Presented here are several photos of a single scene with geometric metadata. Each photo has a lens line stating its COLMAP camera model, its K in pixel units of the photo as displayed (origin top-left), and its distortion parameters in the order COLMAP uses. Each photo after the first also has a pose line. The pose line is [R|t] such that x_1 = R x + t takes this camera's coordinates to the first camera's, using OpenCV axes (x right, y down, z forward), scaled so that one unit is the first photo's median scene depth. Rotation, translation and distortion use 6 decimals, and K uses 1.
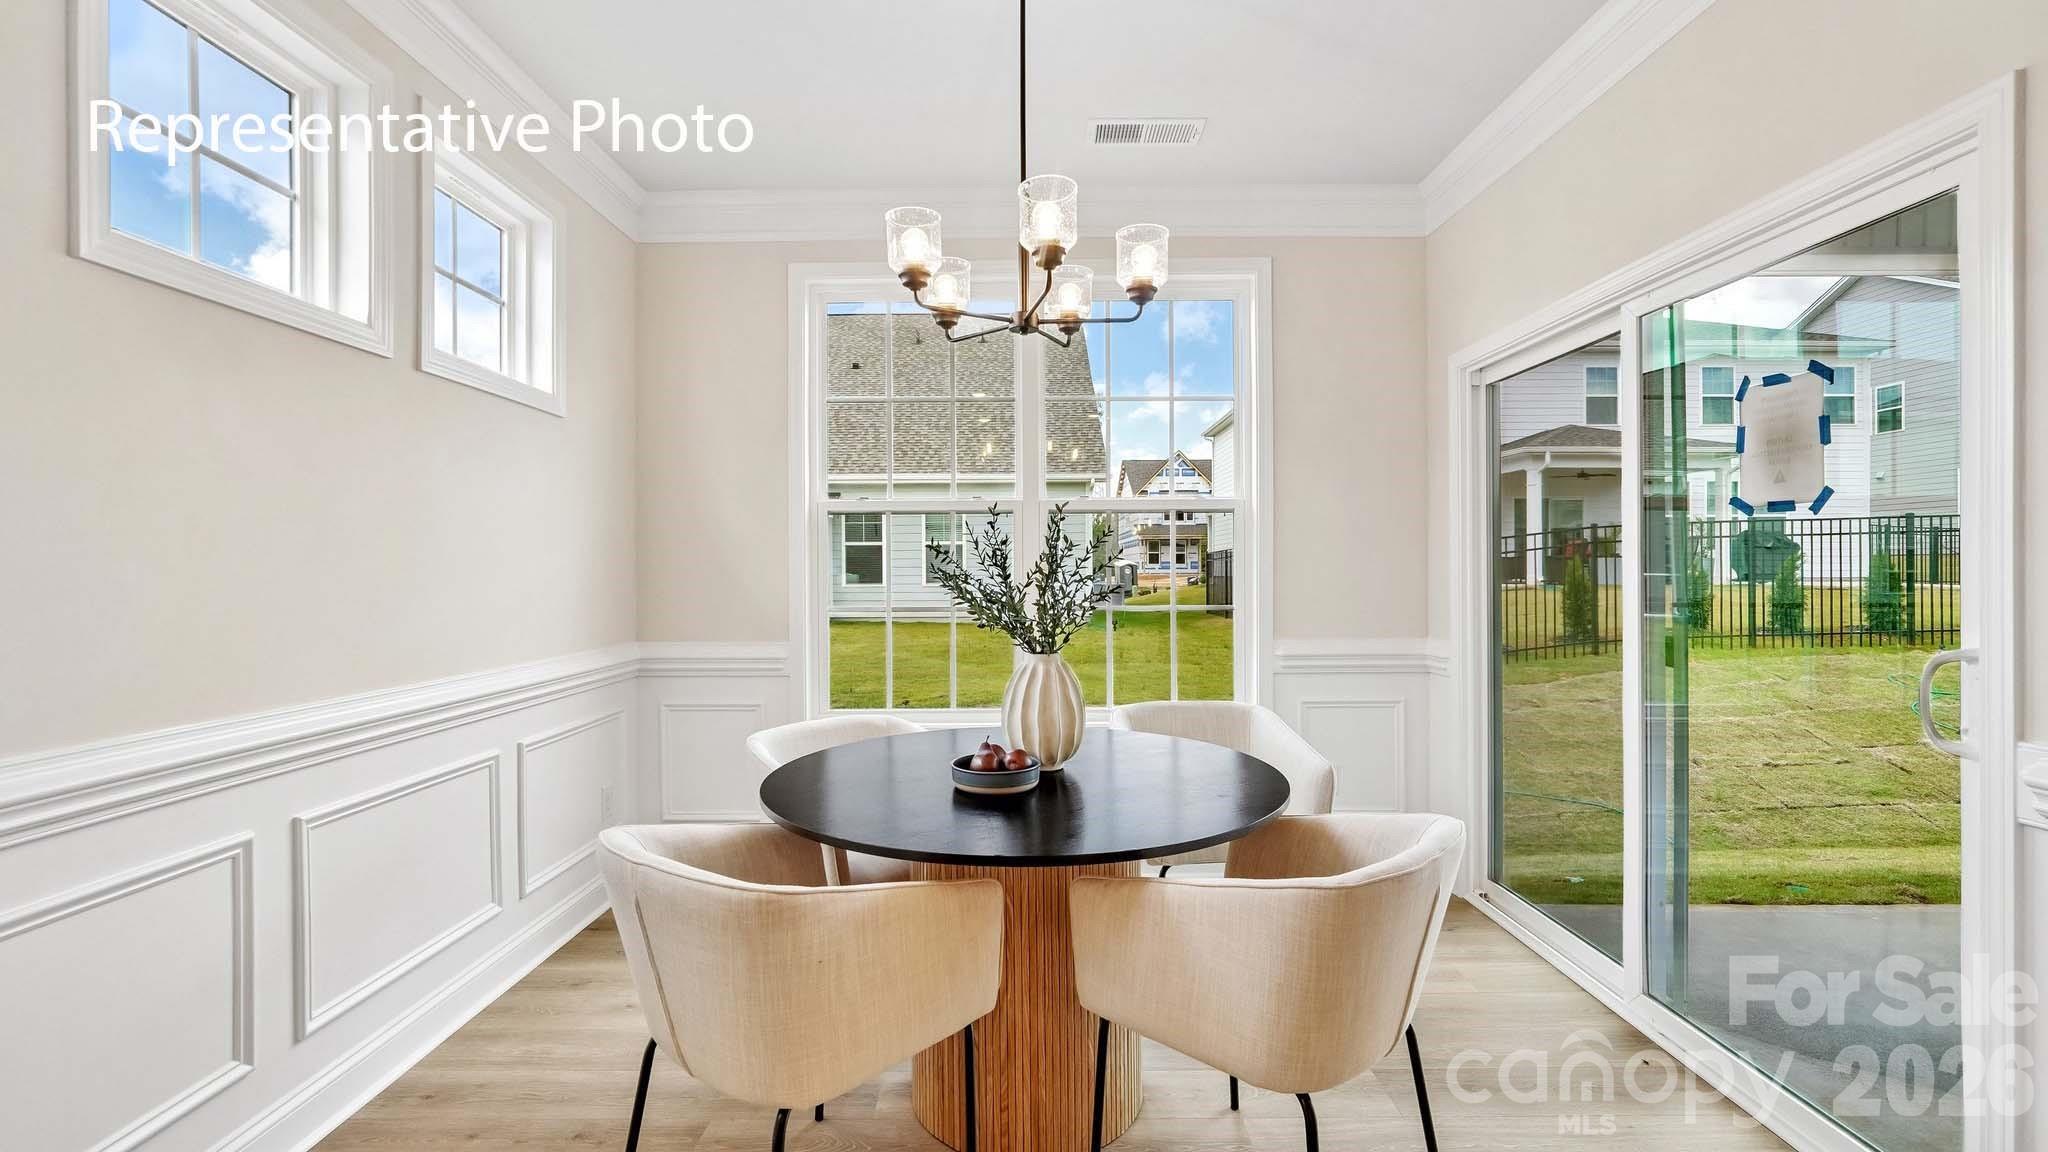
lens RADIAL K [[870.8, 0, 1034.0], [0, 870.8, 572.1], [0, 0, 1]] dist [-0.010460, 0.003148]
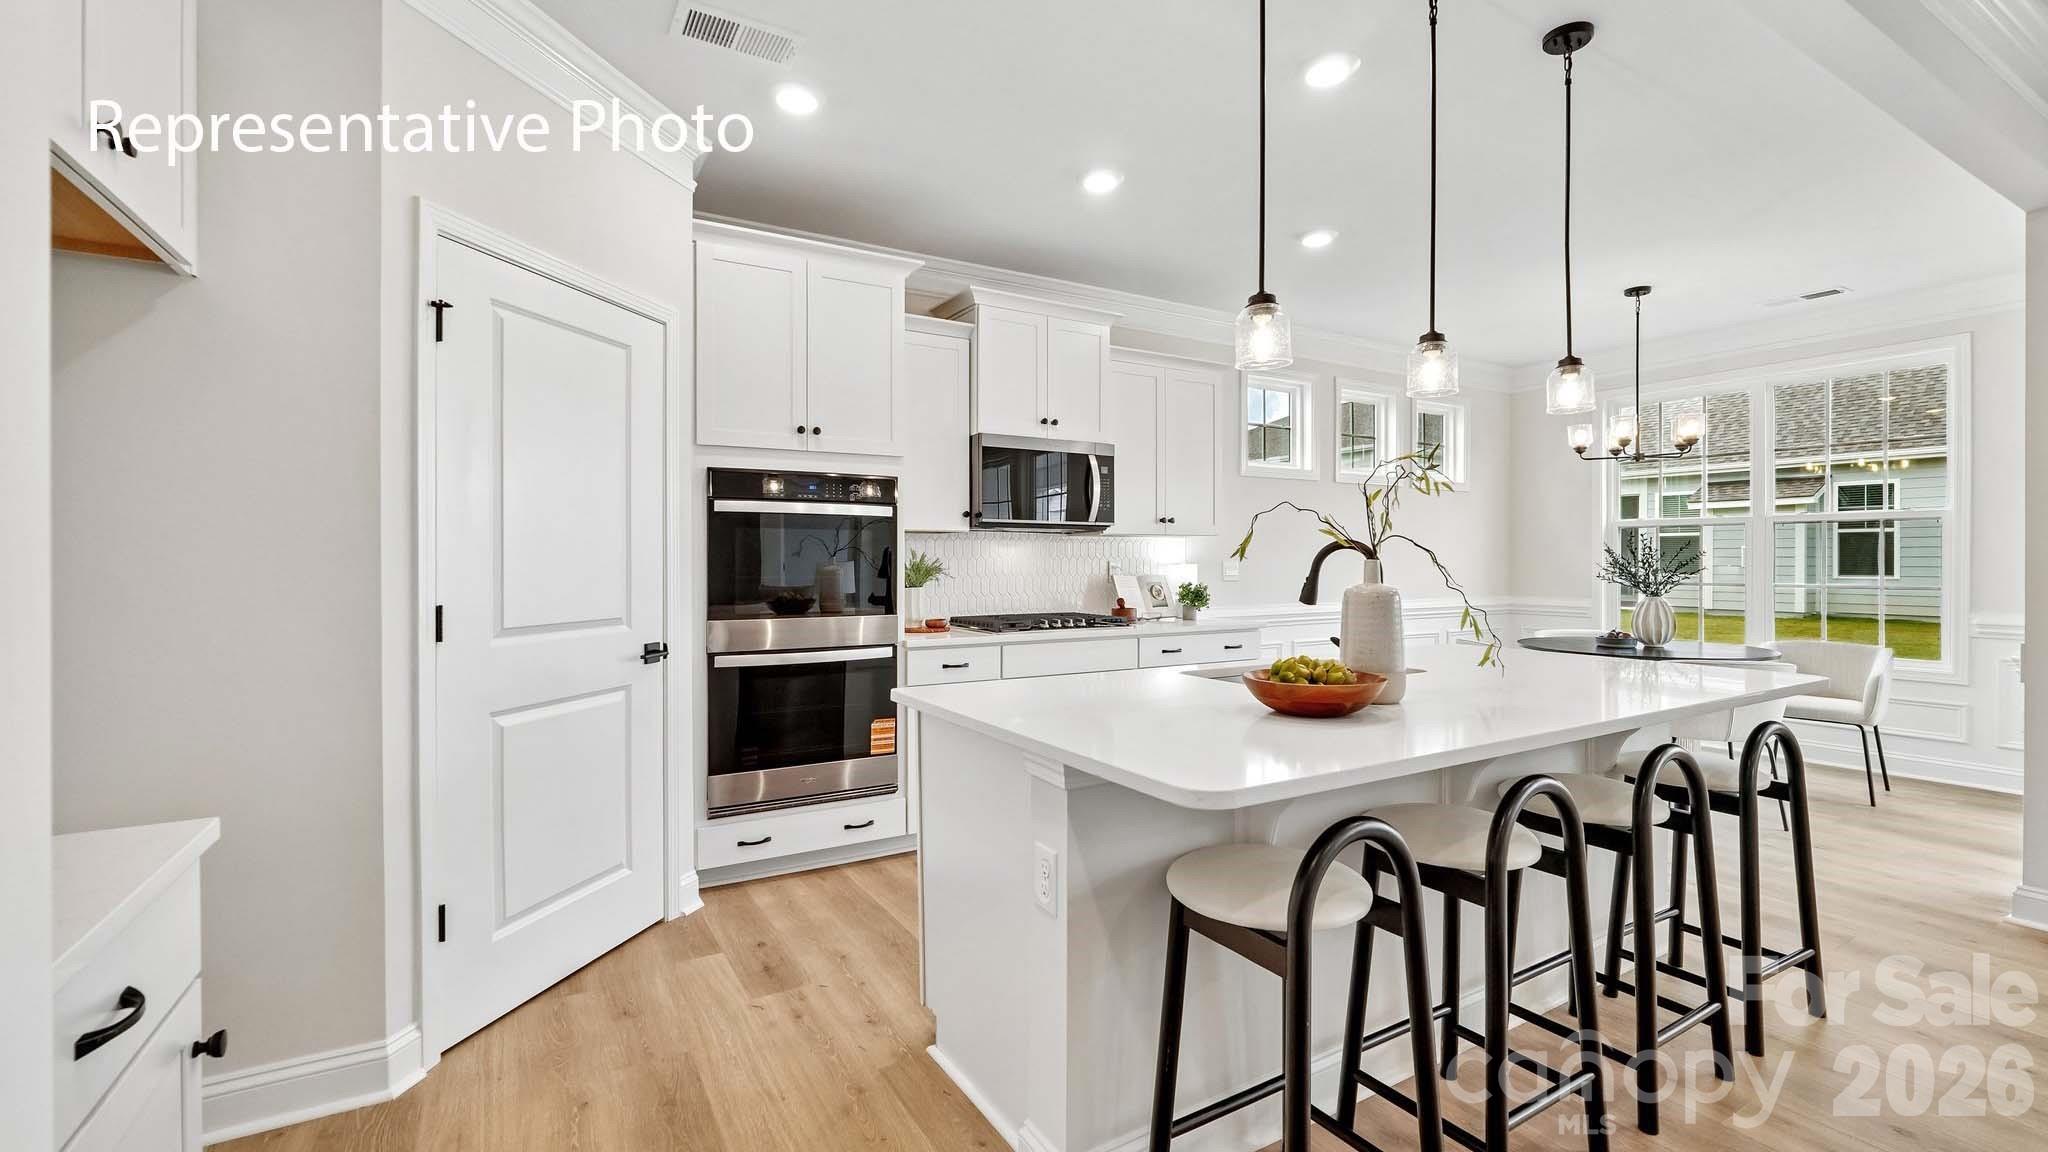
lens RADIAL K [[870.8, 0, 1024.0], [0, 870.8, 566.7], [0, 0, 1]] dist [-0.010460, 0.003148]
pose [[0.506341, 0.003825, -0.862325, 1.109302], [-0.001081, 0.999992, 0.003801, 0.010754], [0.862333, -0.000993, 0.506341, -1.535779]]
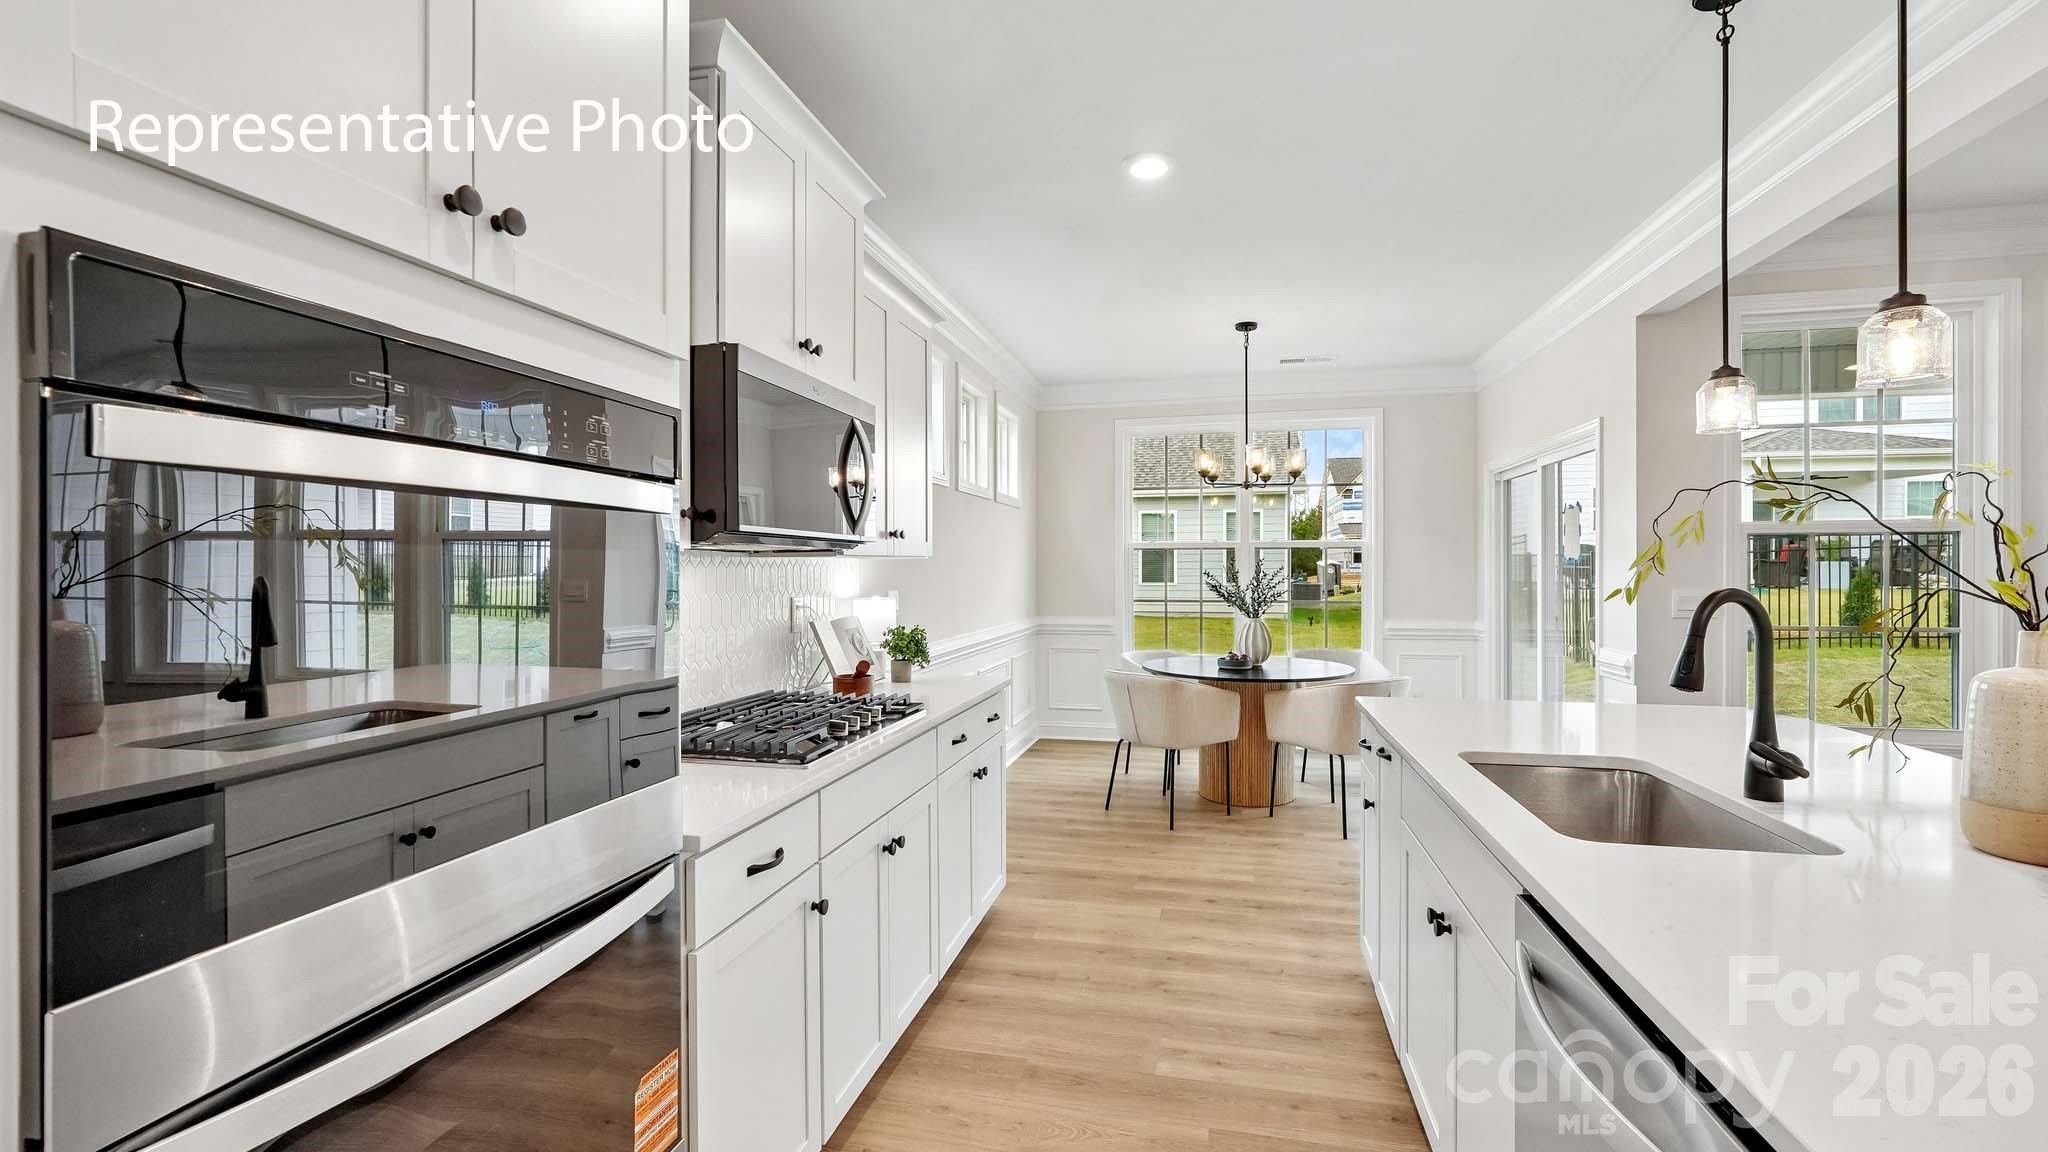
lens RADIAL K [[870.8, 0, 1014.1], [0, 870.8, 574.8], [0, 0, 1]] dist [-0.010460, 0.003148]
pose [[0.969639, 0.003775, -0.244514, -0.042314], [-0.002300, 0.999977, 0.006318, -0.038925], [0.244532, -0.005564, 0.969625, -1.454291]]
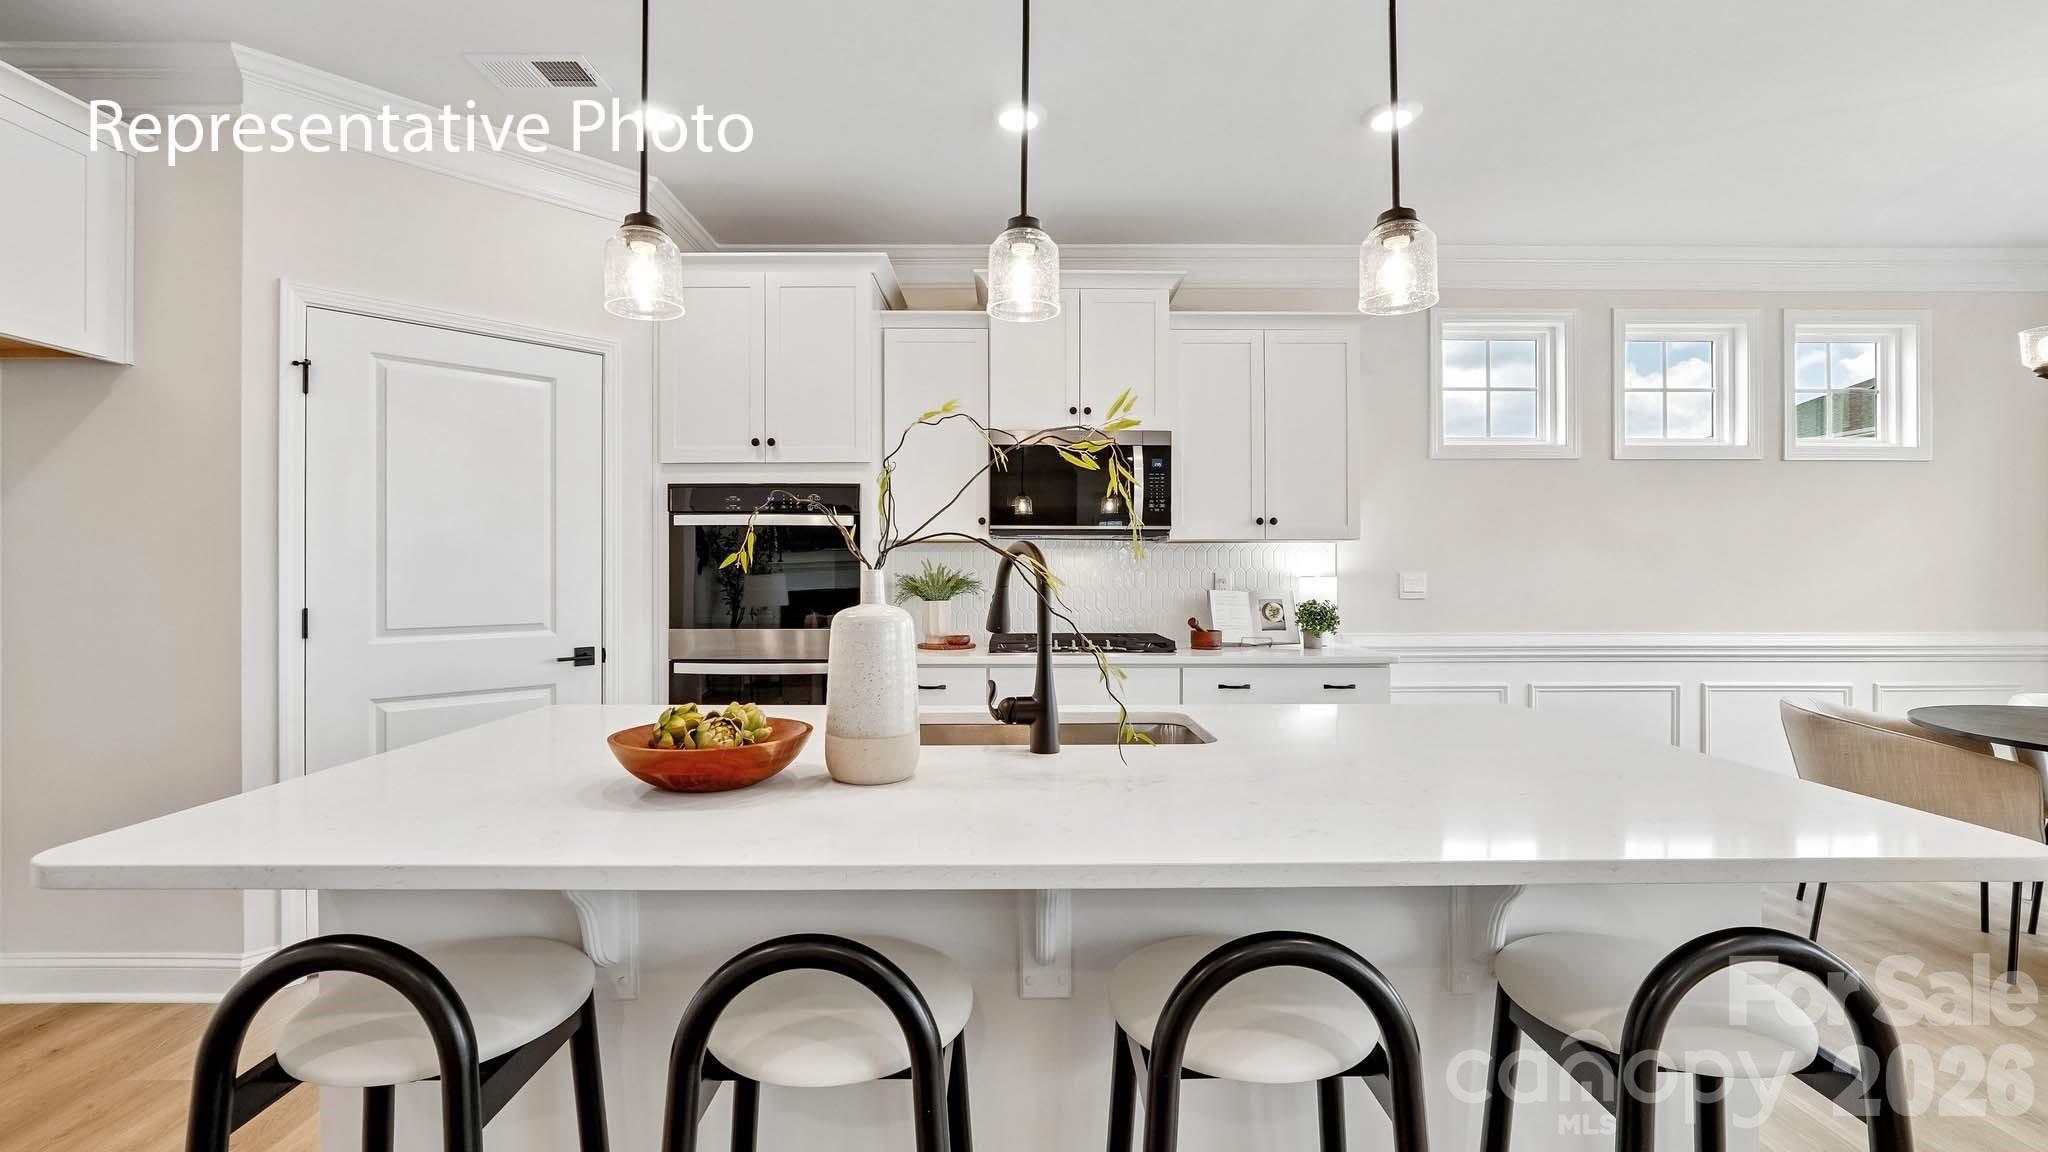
lens RADIAL K [[870.8, 0, 1023.1], [0, 870.8, 572.7], [0, 0, 1]] dist [-0.010460, 0.003148]
pose [[0.006799, -0.003897, -0.999969, 1.134808], [-0.001690, 0.999991, -0.003909, 0.012868], [0.999975, 0.001717, 0.006792, -0.629365]]
